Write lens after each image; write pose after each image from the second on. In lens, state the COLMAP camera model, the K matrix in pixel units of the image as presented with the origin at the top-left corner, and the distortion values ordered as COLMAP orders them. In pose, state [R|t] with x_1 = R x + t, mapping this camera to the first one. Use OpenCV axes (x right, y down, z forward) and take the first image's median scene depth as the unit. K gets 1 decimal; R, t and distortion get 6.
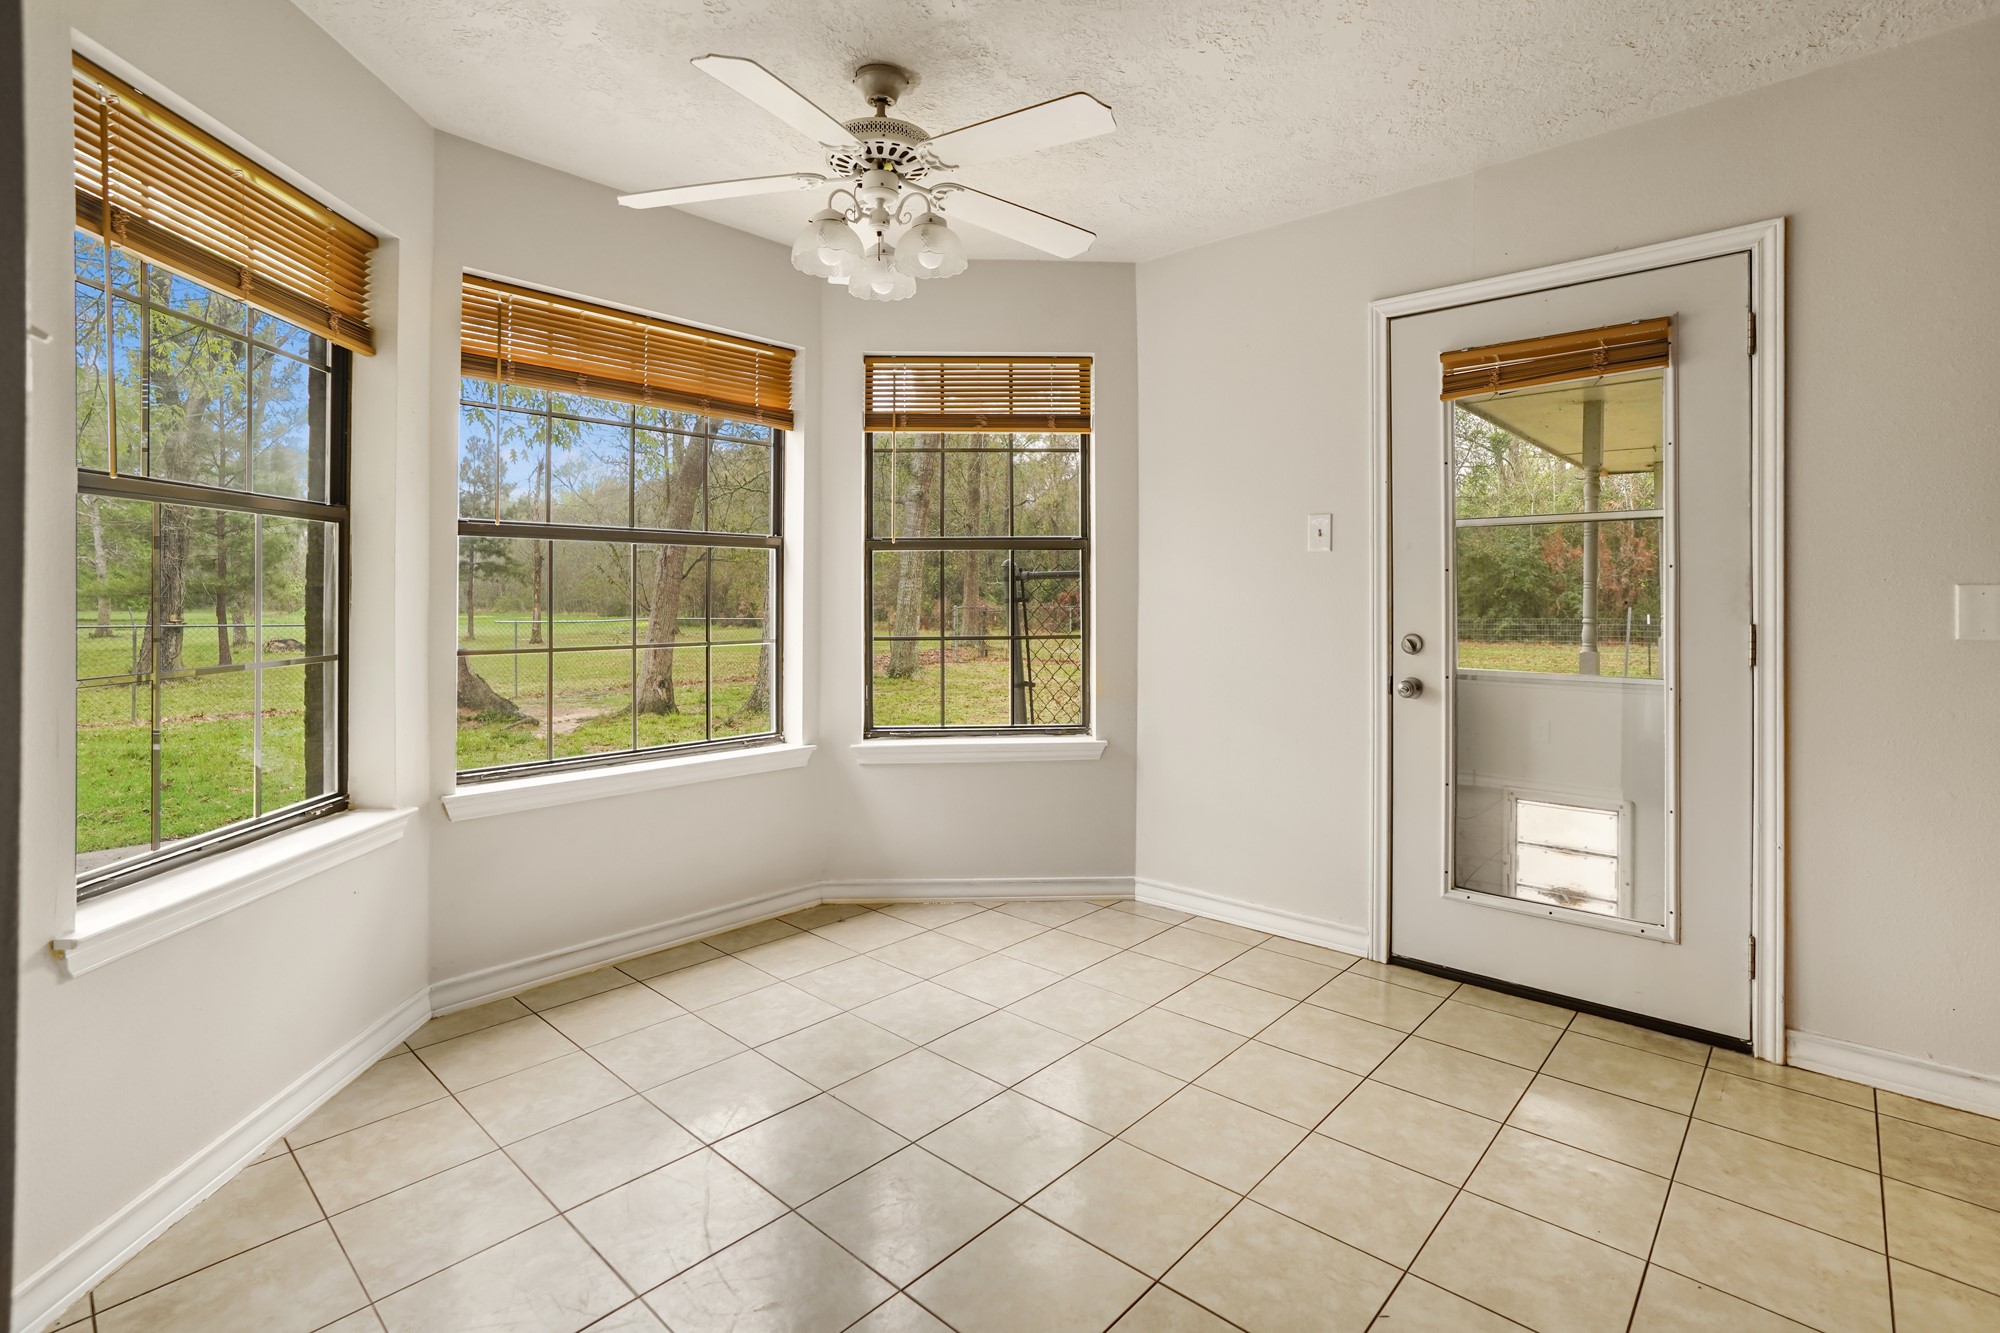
lens RADIAL K [[935.3, 0, 997.1], [0, 935.3, 591.0], [0, 0, 1]] dist [-0.022800, 0.000886]
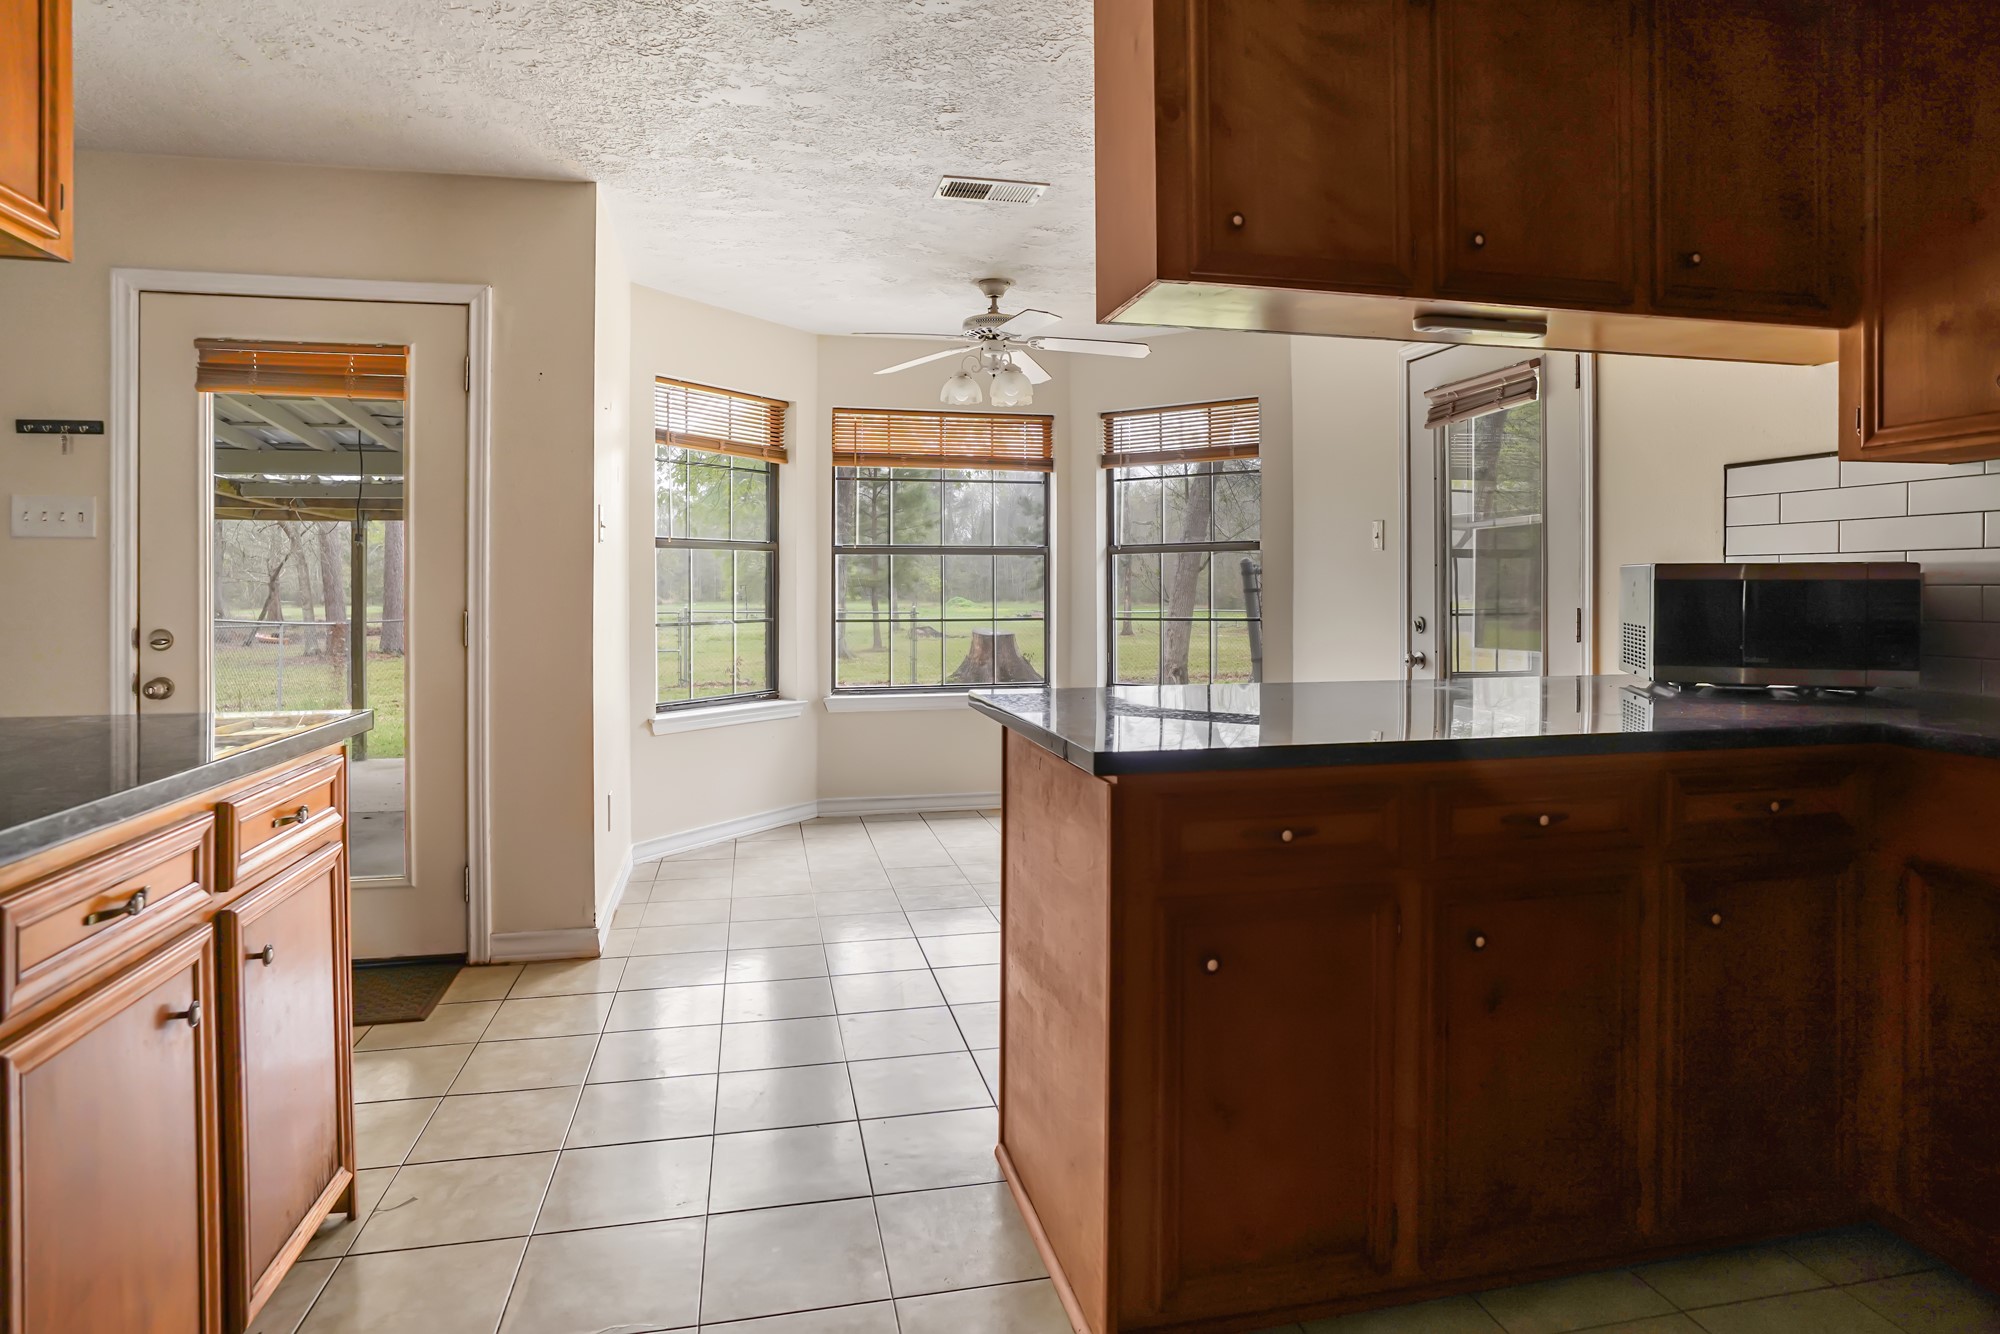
lens RADIAL K [[1079.1, 0, 997.0], [0, 1079.1, 595.1], [0, 0, 1]] dist [0.000294, 0.000001]
pose [[0.817214, 0.000973, -0.576334, 0.940087], [0.005925, 0.999932, 0.010088, -0.000680], [0.576305, -0.011659, 0.817152, -0.573255]]
